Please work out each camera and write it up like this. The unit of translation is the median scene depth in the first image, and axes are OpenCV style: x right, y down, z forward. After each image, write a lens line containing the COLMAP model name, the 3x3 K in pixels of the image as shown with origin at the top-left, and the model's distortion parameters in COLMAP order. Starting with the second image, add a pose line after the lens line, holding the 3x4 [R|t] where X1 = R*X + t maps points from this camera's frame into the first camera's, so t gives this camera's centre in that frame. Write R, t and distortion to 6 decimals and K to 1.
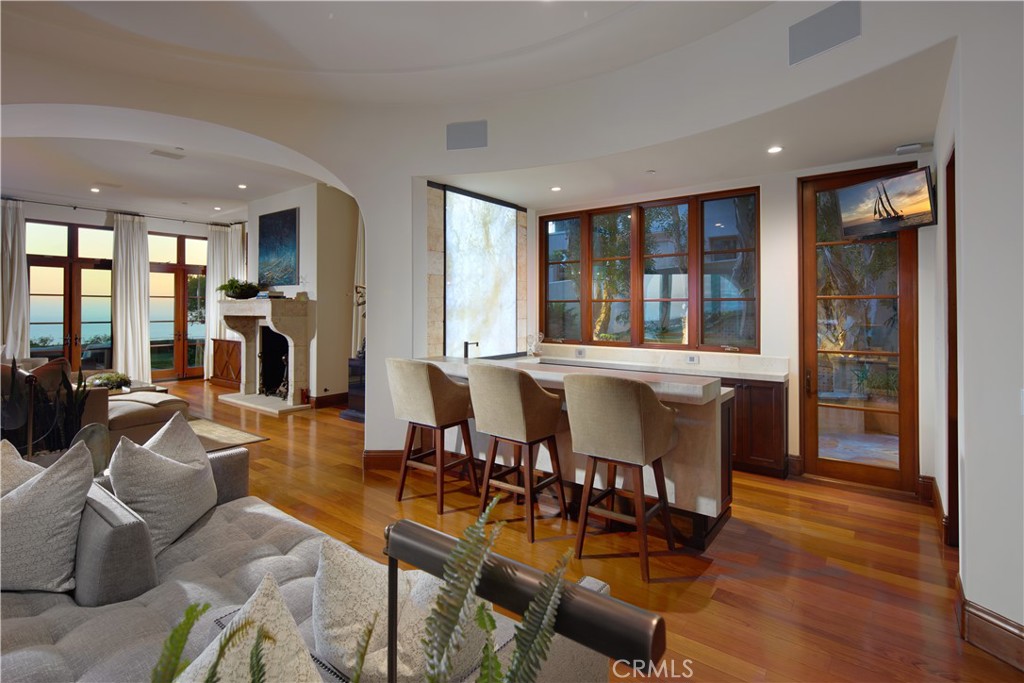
lens RADIAL K [[495.4, 0, 512.9], [0, 495.4, 315.7], [0, 0, 1]] dist [-0.000038, -0.000675]
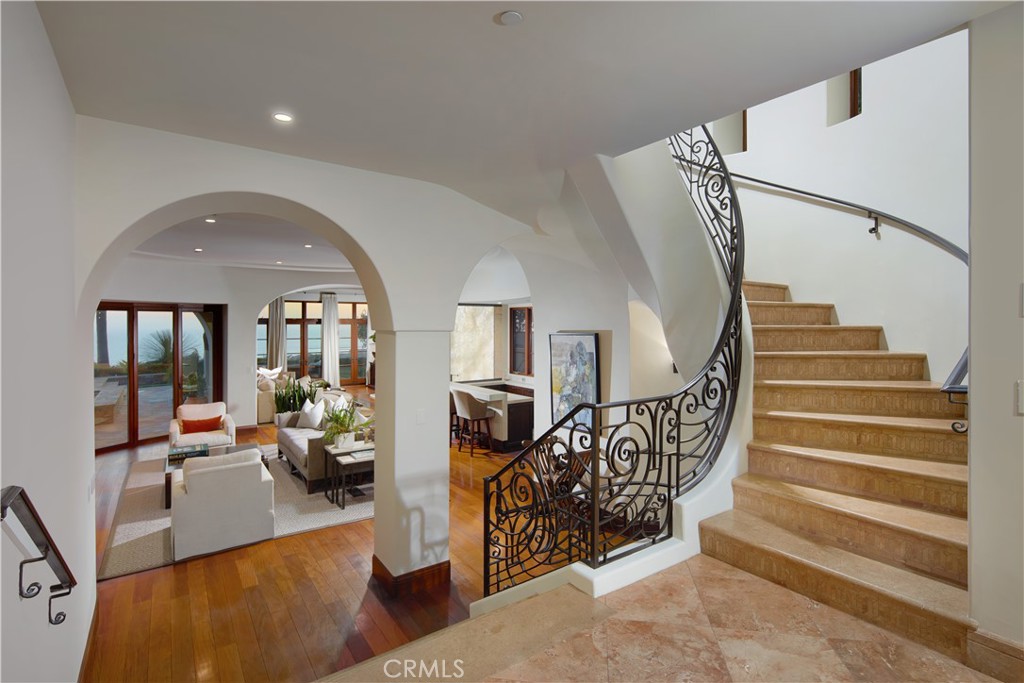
lens RADIAL K [[495.4, 0, 510.9], [0, 495.4, 333.3], [0, 0, 1]] dist [-0.000038, -0.000675]
pose [[0.954381, 0.005631, -0.298537, 0.556625], [-0.001967, 0.999919, 0.012571, -0.110043], [0.298584, -0.011410, 0.954315, -0.737981]]
